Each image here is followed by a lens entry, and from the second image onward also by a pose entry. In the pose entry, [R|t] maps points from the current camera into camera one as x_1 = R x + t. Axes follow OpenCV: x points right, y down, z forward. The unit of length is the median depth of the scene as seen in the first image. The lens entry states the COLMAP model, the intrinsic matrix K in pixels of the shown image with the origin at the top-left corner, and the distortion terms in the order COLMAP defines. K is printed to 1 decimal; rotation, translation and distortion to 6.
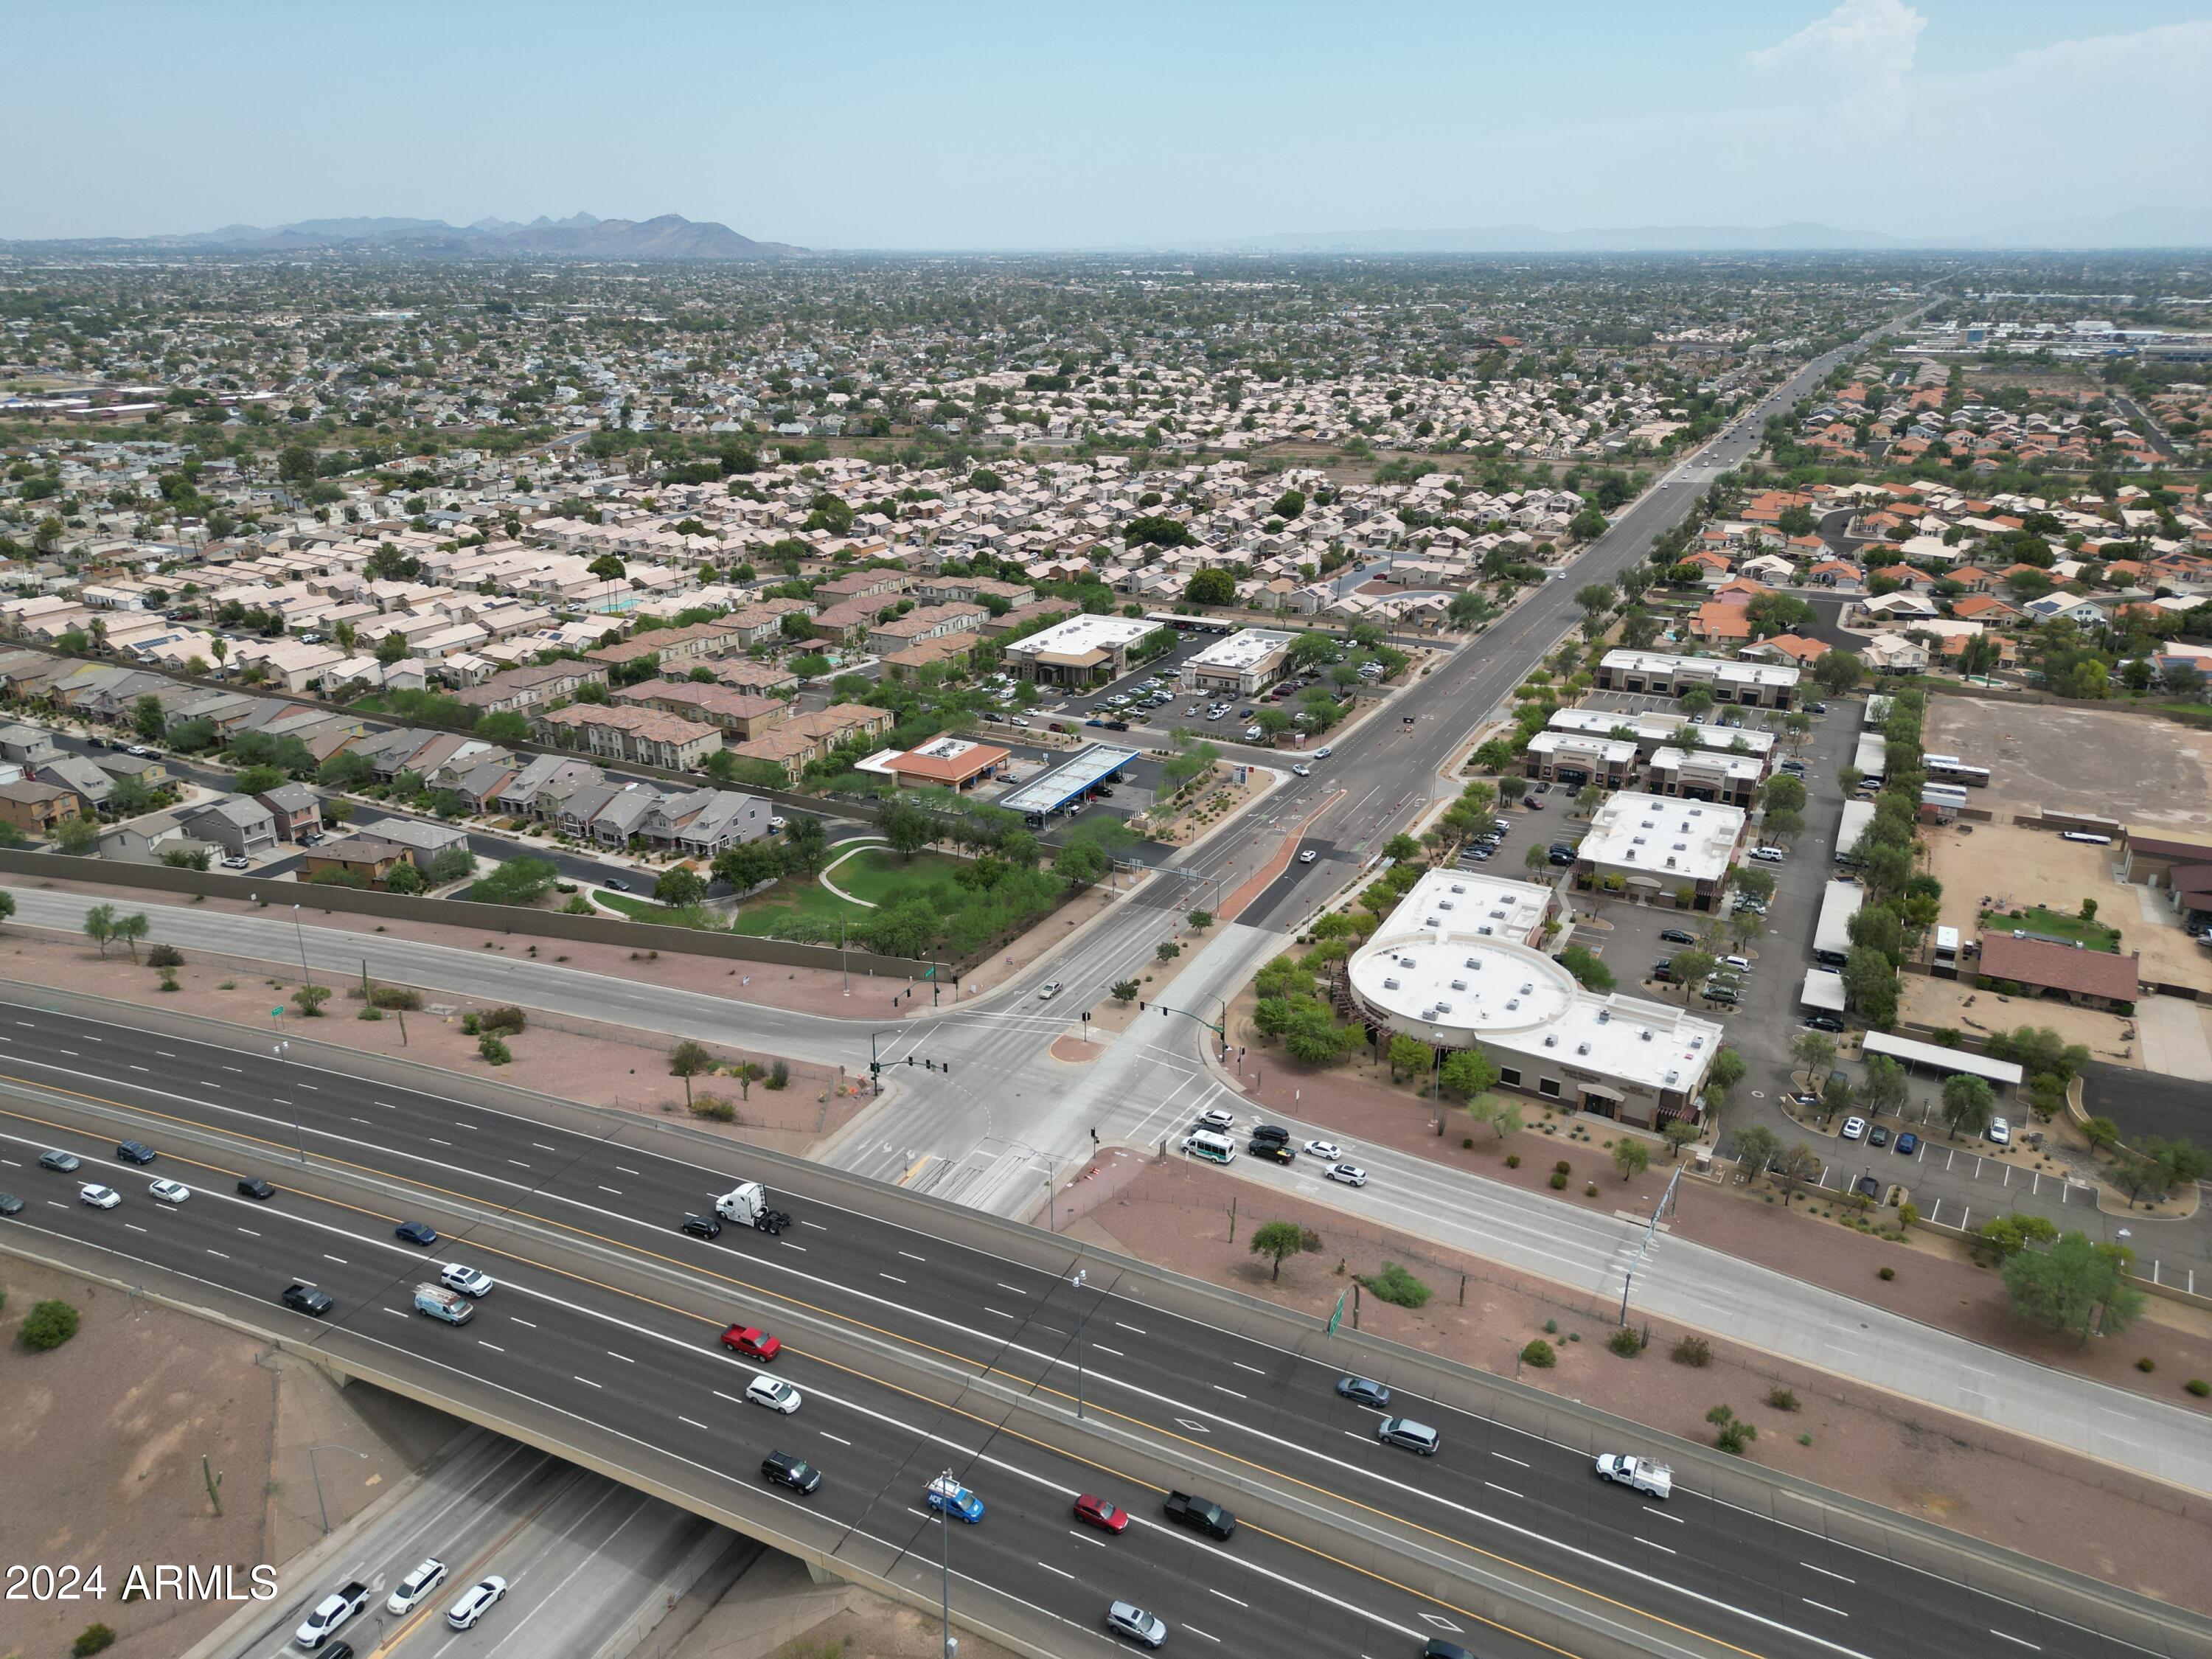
lens RADIAL K [[1557.9, 0, 1092.5], [0, 1557.9, 832.1], [0, 0, 1]] dist [0.065947, -0.065697]
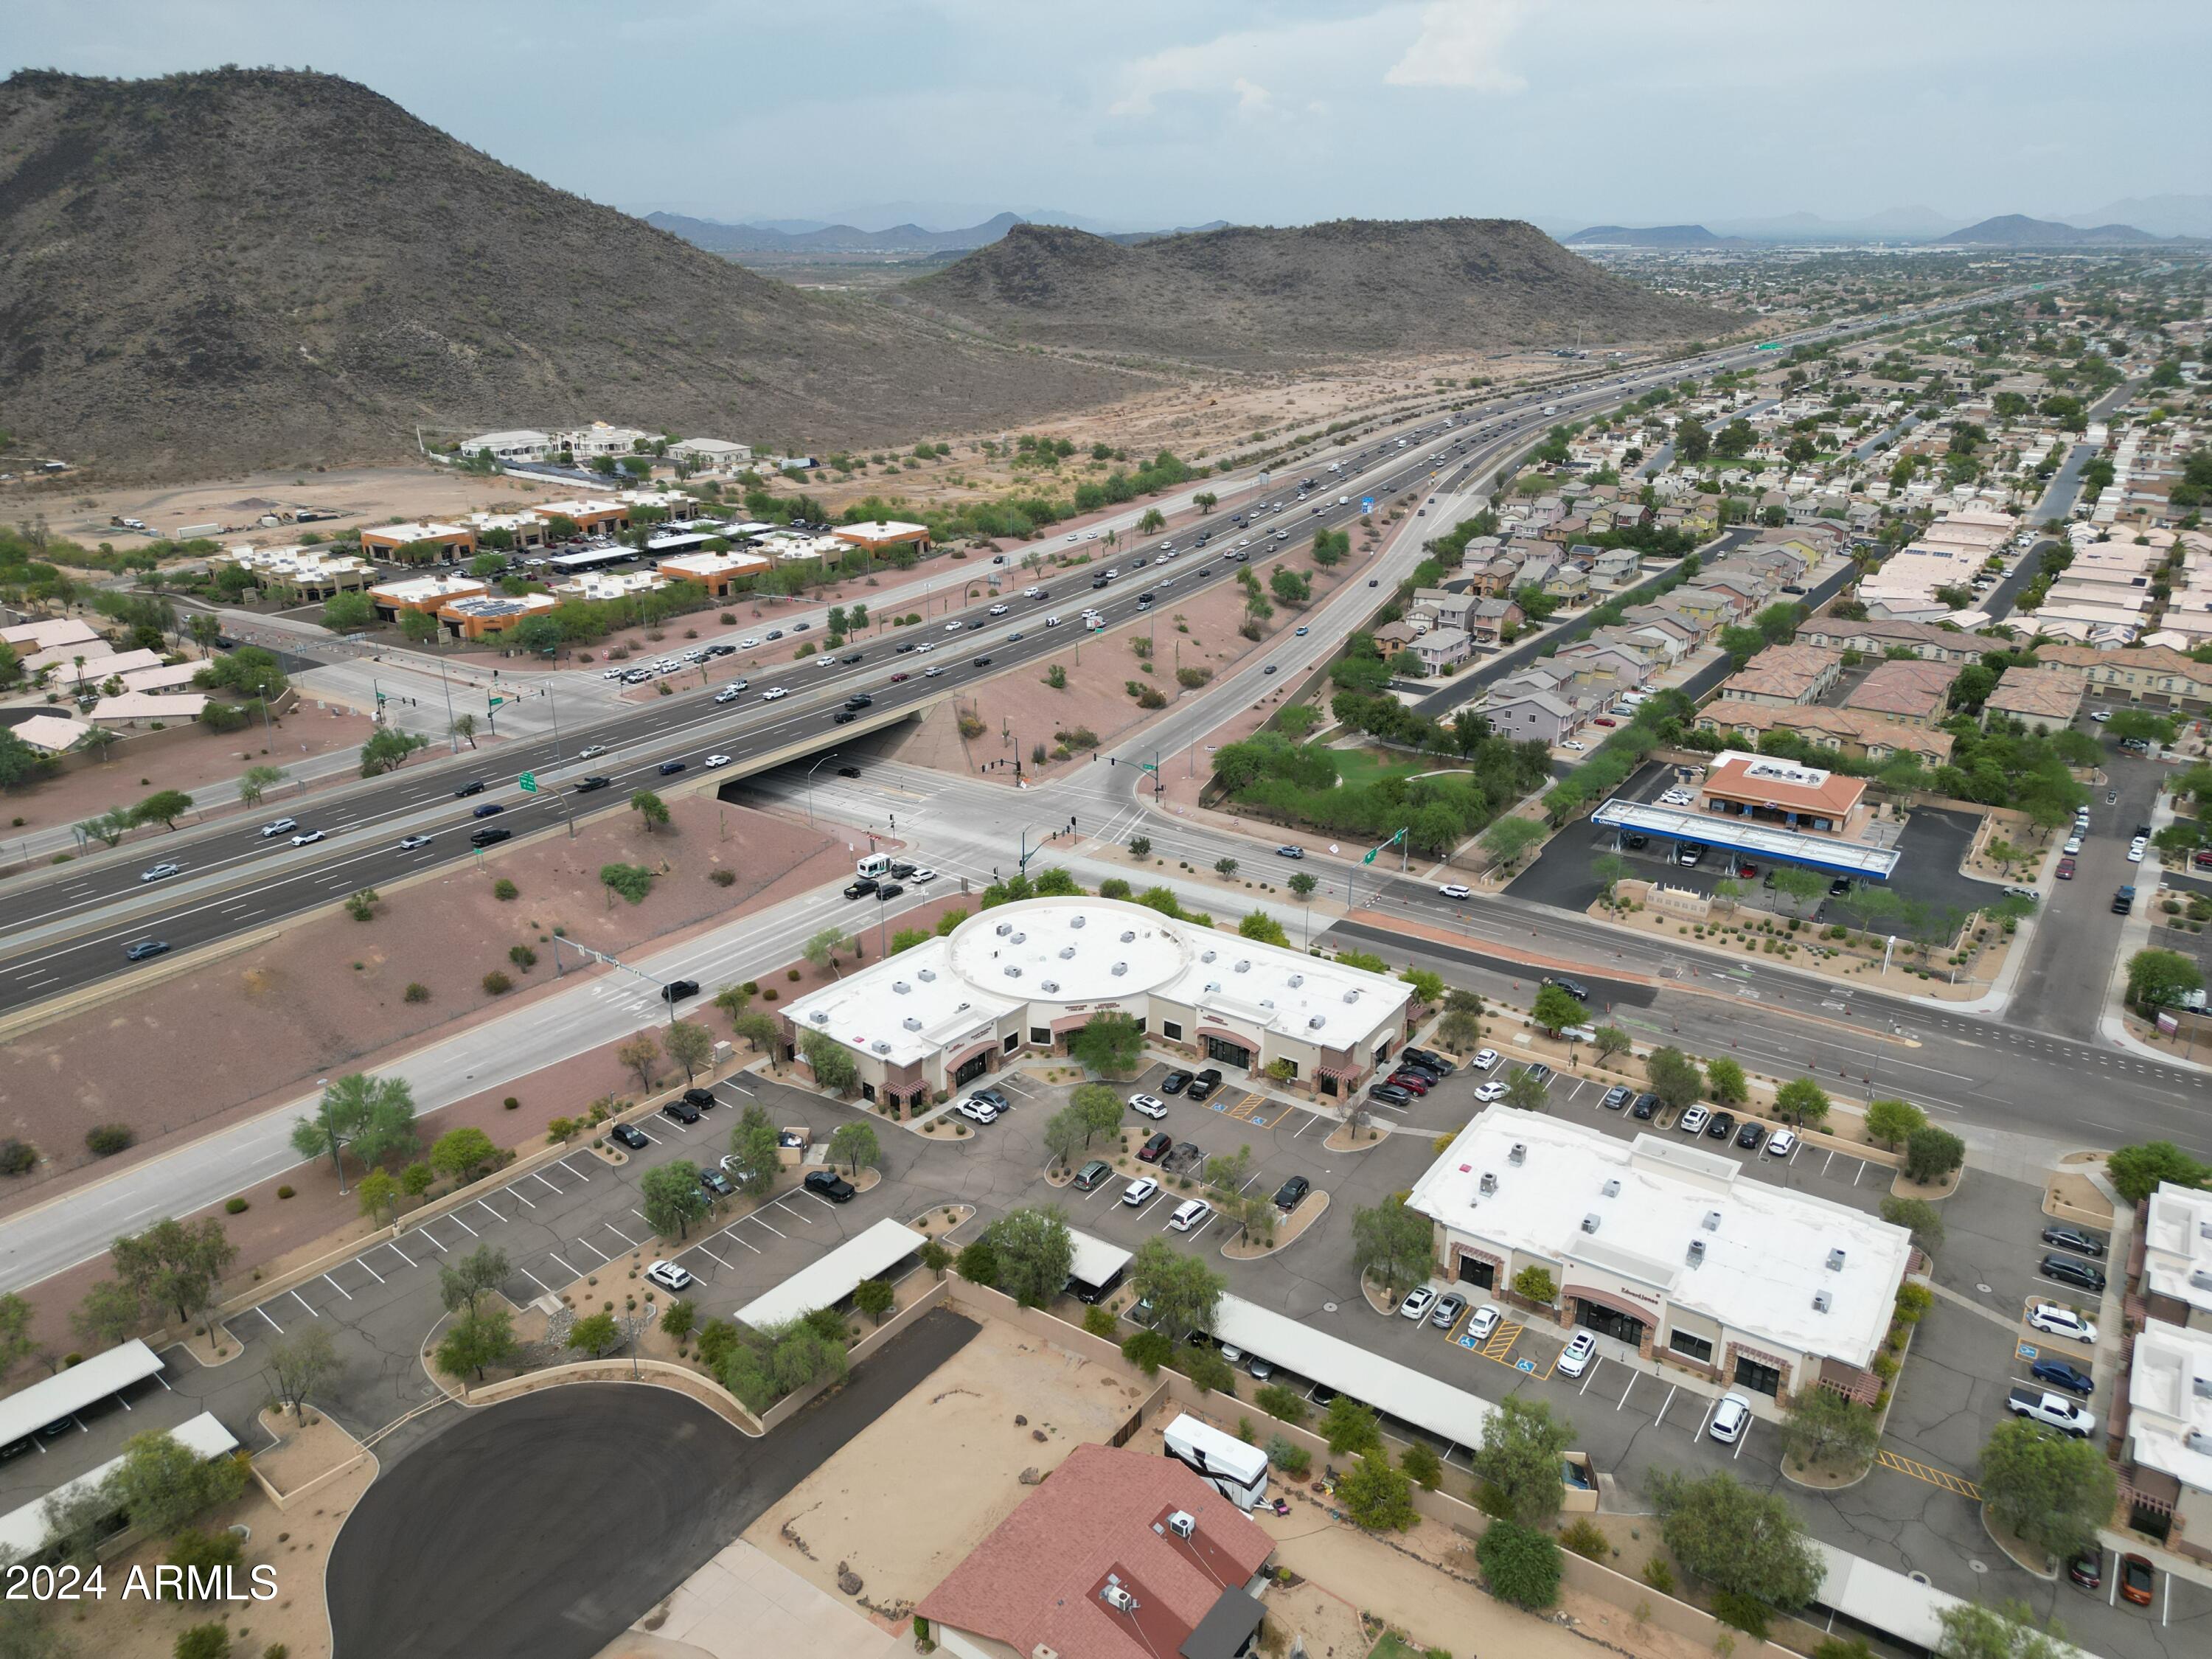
lens RADIAL K [[1564.4, 0, 1094.4], [0, 1564.4, 818.7], [0, 0, 1]] dist [0.063318, -0.059034]
pose [[-0.117575, 0.344237, -0.931492, 0.941577], [-0.351398, 0.862889, 0.363239, -0.270467], [0.928814, 0.370032, 0.019510, 0.883646]]
